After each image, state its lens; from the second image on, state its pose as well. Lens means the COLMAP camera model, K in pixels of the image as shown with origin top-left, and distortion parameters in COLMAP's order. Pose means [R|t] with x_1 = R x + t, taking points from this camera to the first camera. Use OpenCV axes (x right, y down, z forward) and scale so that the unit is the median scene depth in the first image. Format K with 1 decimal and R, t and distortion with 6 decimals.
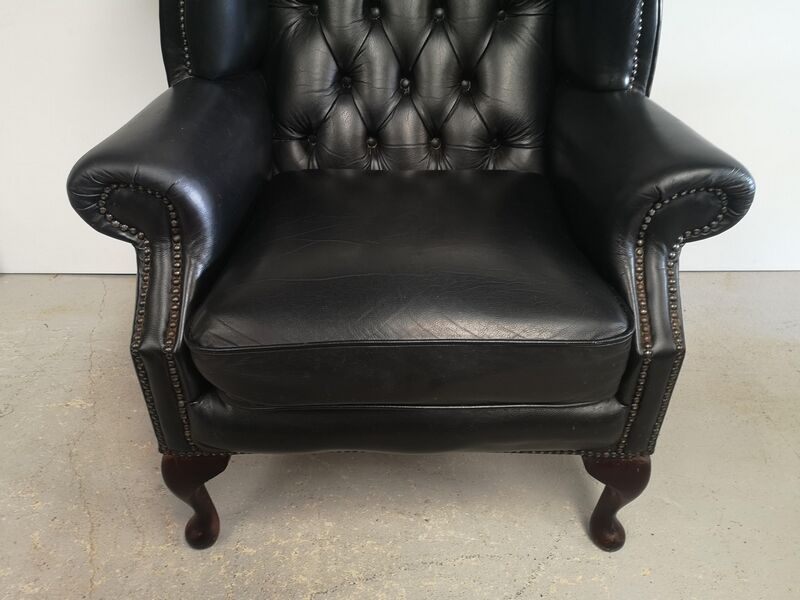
lens RADIAL K [[638.3, 0, 402.7], [0, 638.3, 300.6], [0, 0, 1]] dist [-0.000356, -0.003345]
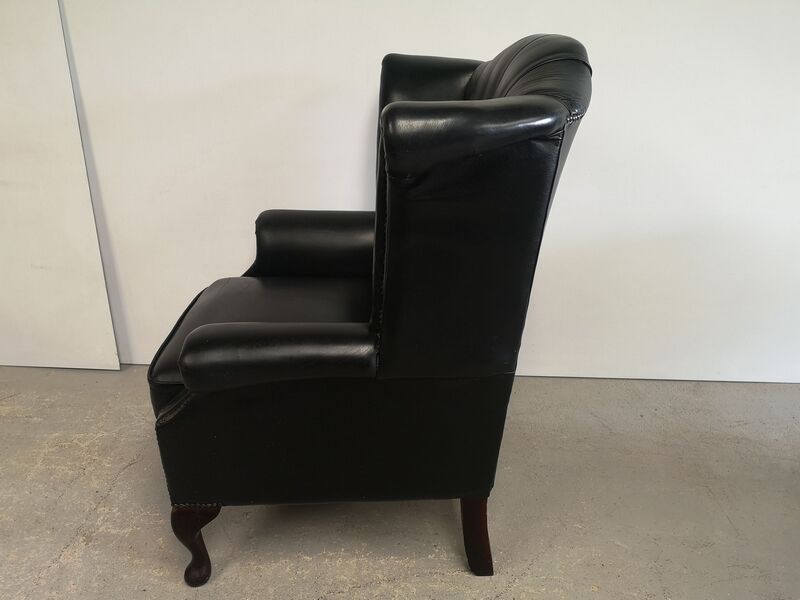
lens RADIAL K [[634.9, 0, 400.5], [0, 634.9, 307.0], [0, 0, 1]] dist [0.028106, -0.044856]
pose [[0.995654, 0.019877, -0.090985, 0.081081], [-0.036239, 0.982650, -0.181894, 0.096079], [0.085791, 0.184401, 0.979100, -0.458669]]
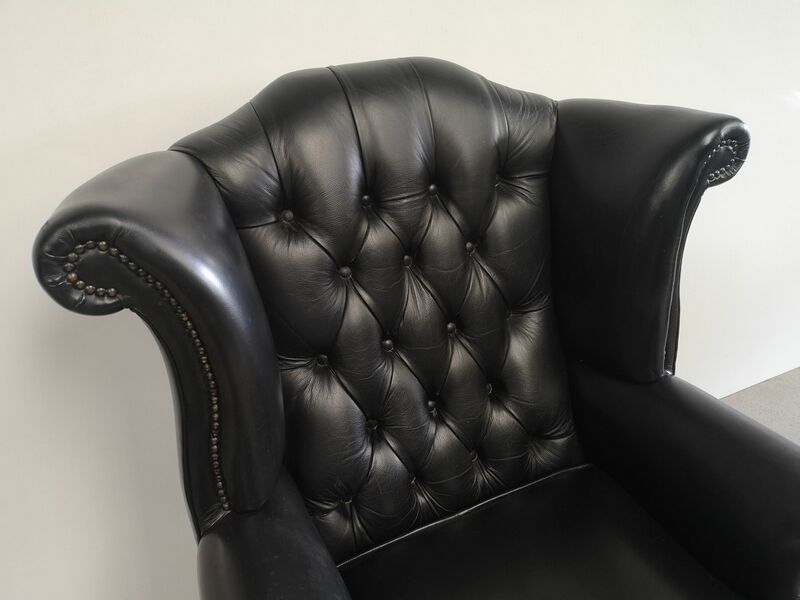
lens RADIAL K [[627.8, 0, 400.9], [0, 627.8, 302.6], [0, 0, 1]] dist [0.039436, -0.066498]
pose [[0.906035, -0.233335, 0.353064, -0.352665], [0.270648, 0.960836, -0.059536, -0.492611], [-0.325345, 0.149498, 0.933703, 0.180750]]
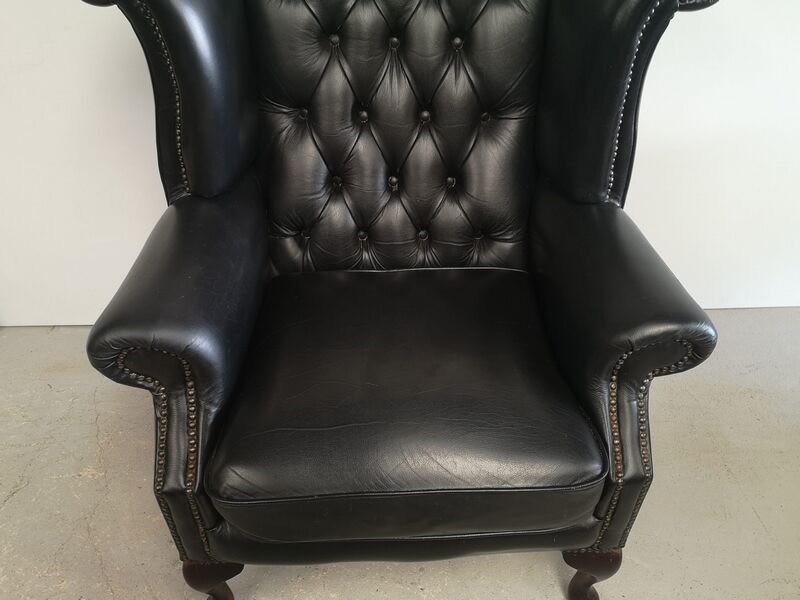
lens RADIAL K [[632.2, 0, 401.5], [0, 632.2, 303.3], [0, 0, 1]] dist [0.033720, -0.054328]
pose [[0.999335, -0.021538, 0.029414, -0.020046], [0.018962, 0.996182, 0.085217, -0.256017], [-0.031137, -0.084602, 0.995928, -0.057603]]
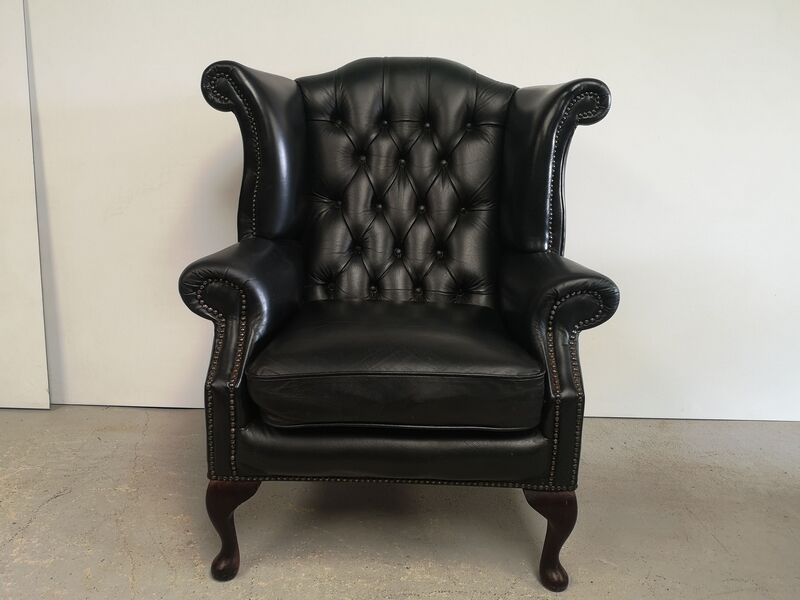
lens RADIAL K [[634.9, 0, 400.5], [0, 634.9, 307.0], [0, 0, 1]] dist [0.028106, -0.044856]
pose [[0.999752, 0.022245, -0.000467, 0.014257], [-0.020950, 0.934066, -0.356485, 0.325715], [-0.007494, 0.356407, 0.934301, -0.335888]]
